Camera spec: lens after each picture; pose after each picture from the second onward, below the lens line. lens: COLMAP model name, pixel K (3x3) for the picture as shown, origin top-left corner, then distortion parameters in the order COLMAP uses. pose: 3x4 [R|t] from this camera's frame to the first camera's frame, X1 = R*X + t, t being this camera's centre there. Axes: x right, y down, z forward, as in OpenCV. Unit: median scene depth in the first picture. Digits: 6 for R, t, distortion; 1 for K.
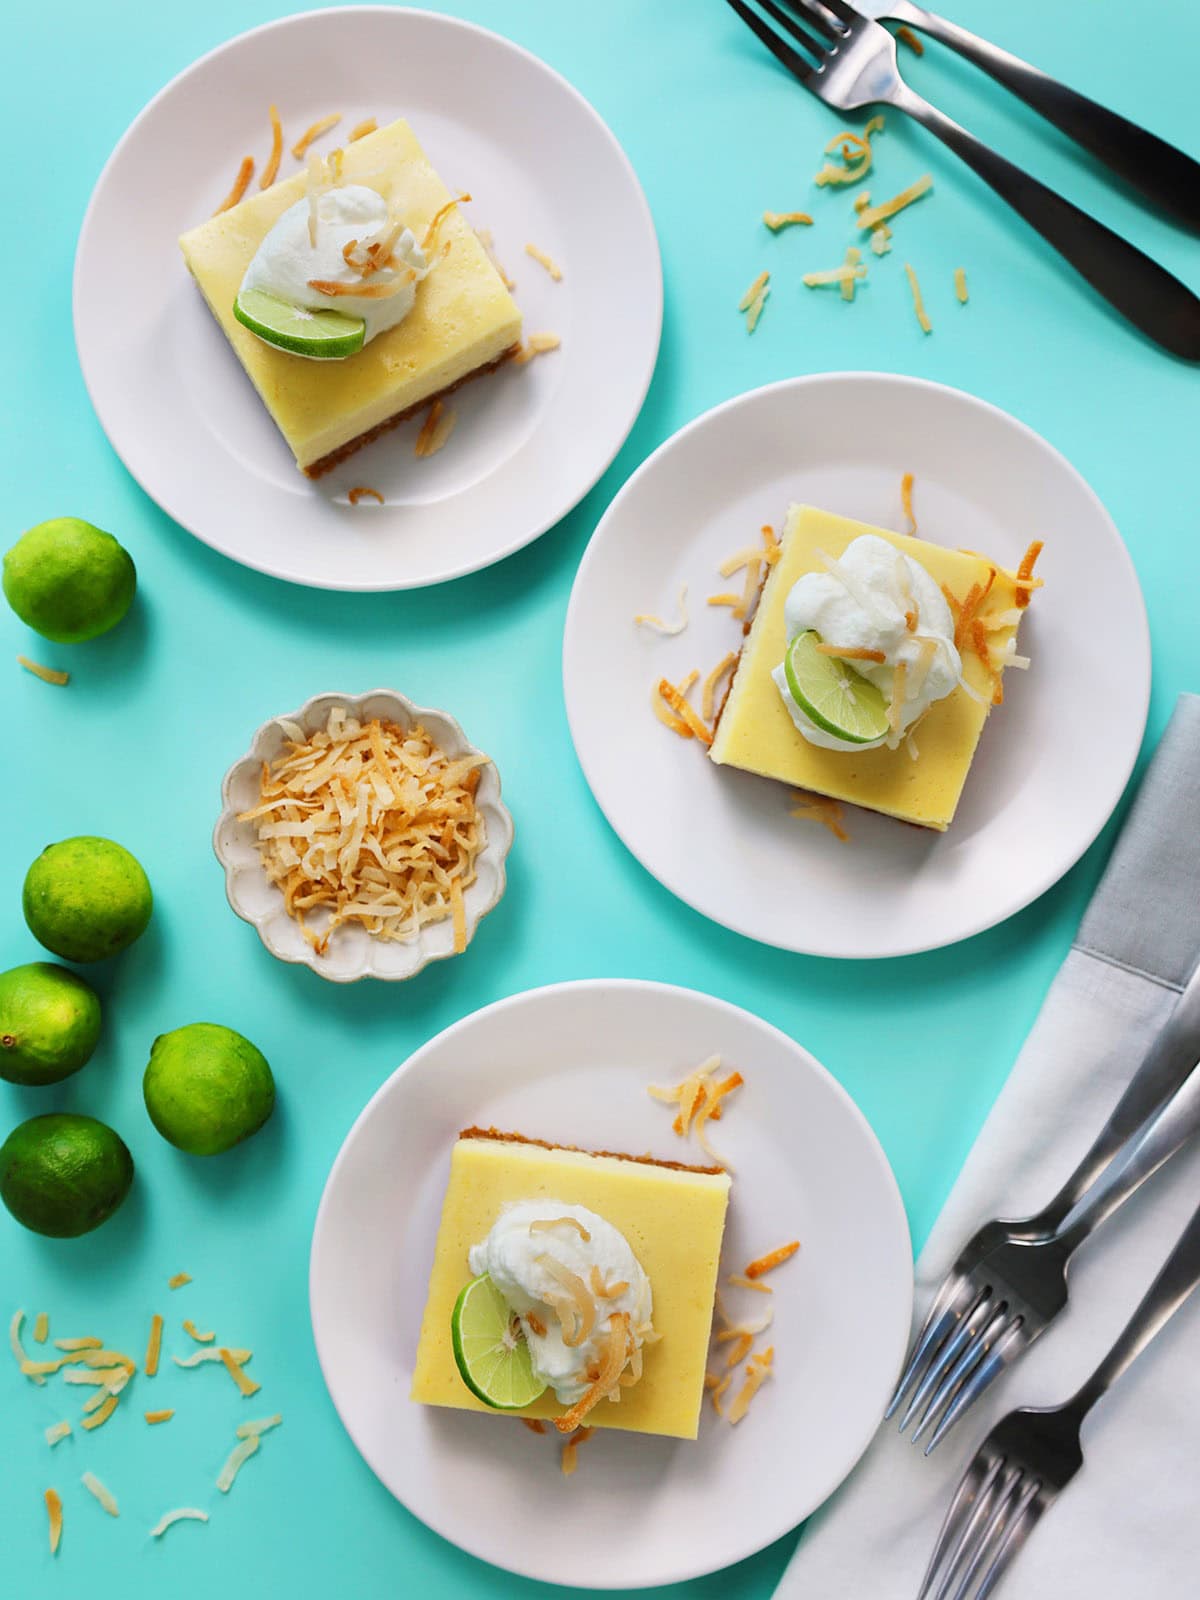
lens RADIAL K [[2324.3, 0, 594.0], [0, 2324.3, 797.4], [0, 0, 1]] dist [0.181485, 0.000000]
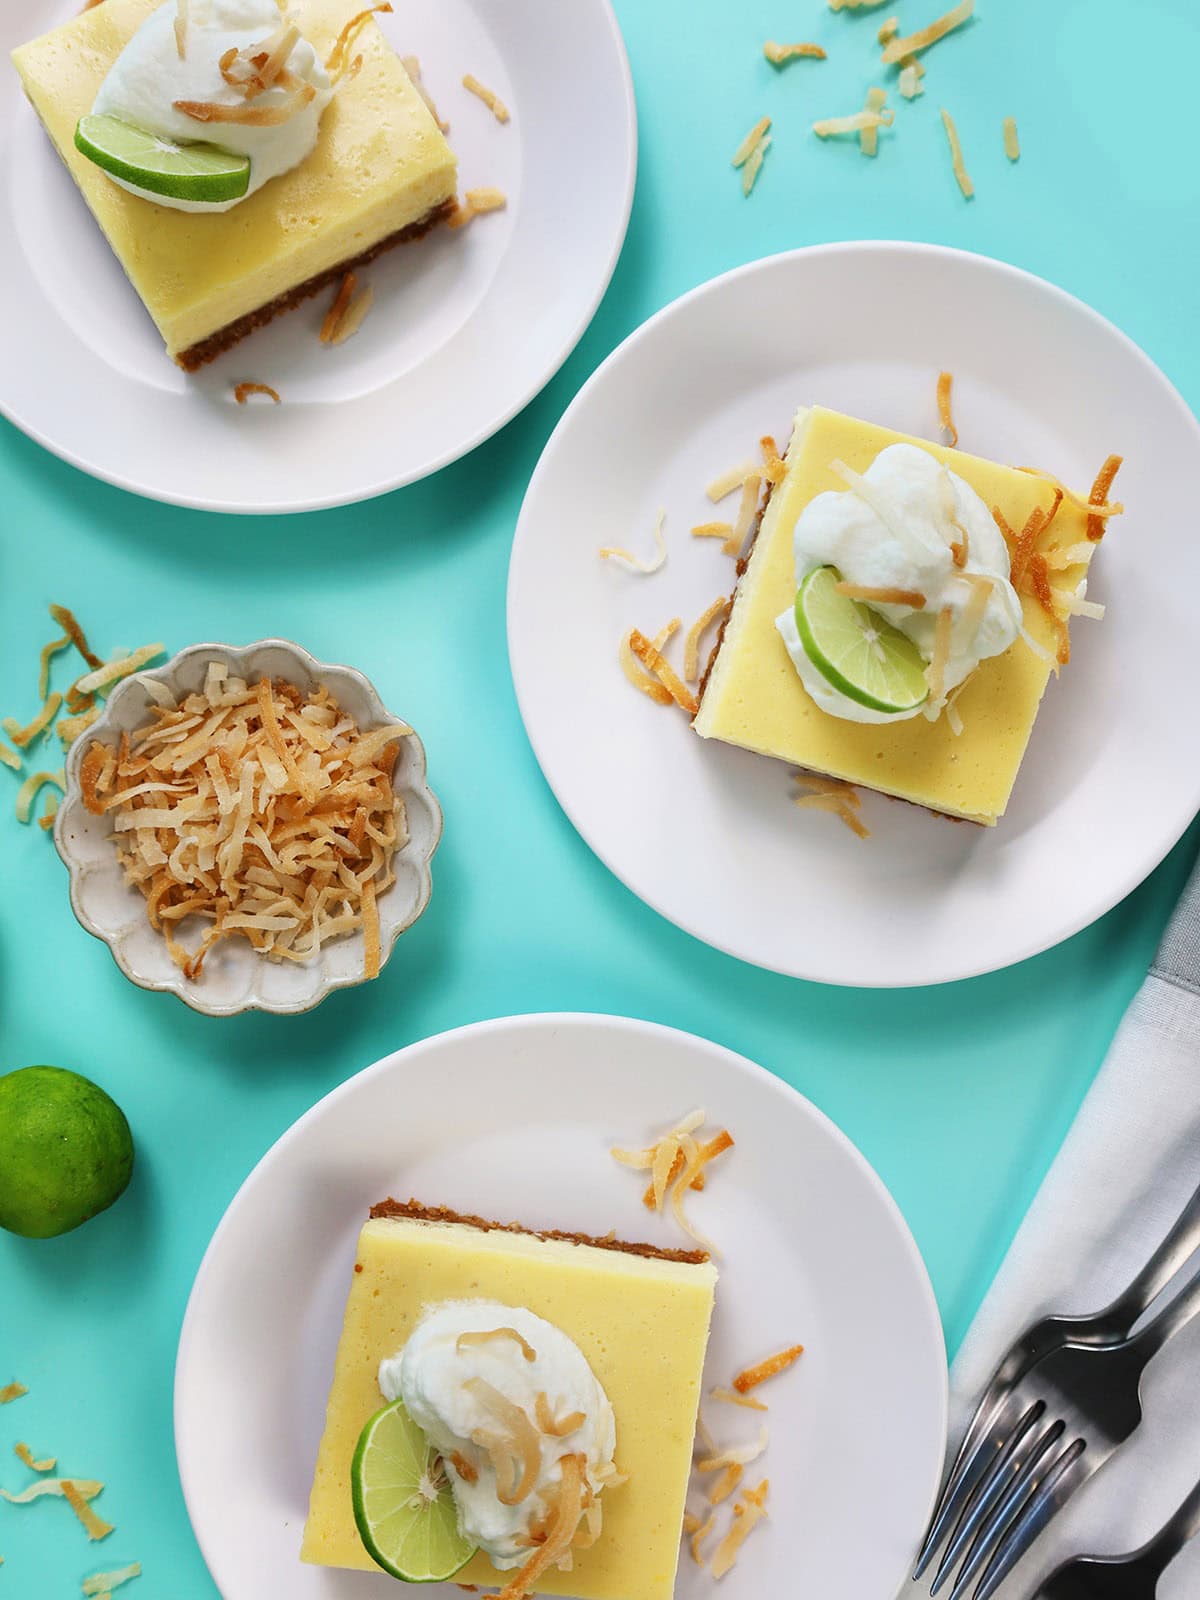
lens RADIAL K [[2324.3, 0, 609.3], [0, 2324.3, 796.4], [0, 0, 1]] dist [0.181485, 0.000000]
pose [[0.999735, 0.006205, 0.022187, 0.004062], [-0.006464, 0.999912, 0.011626, -0.003741], [-0.022113, -0.011766, 0.999686, 0.215591]]
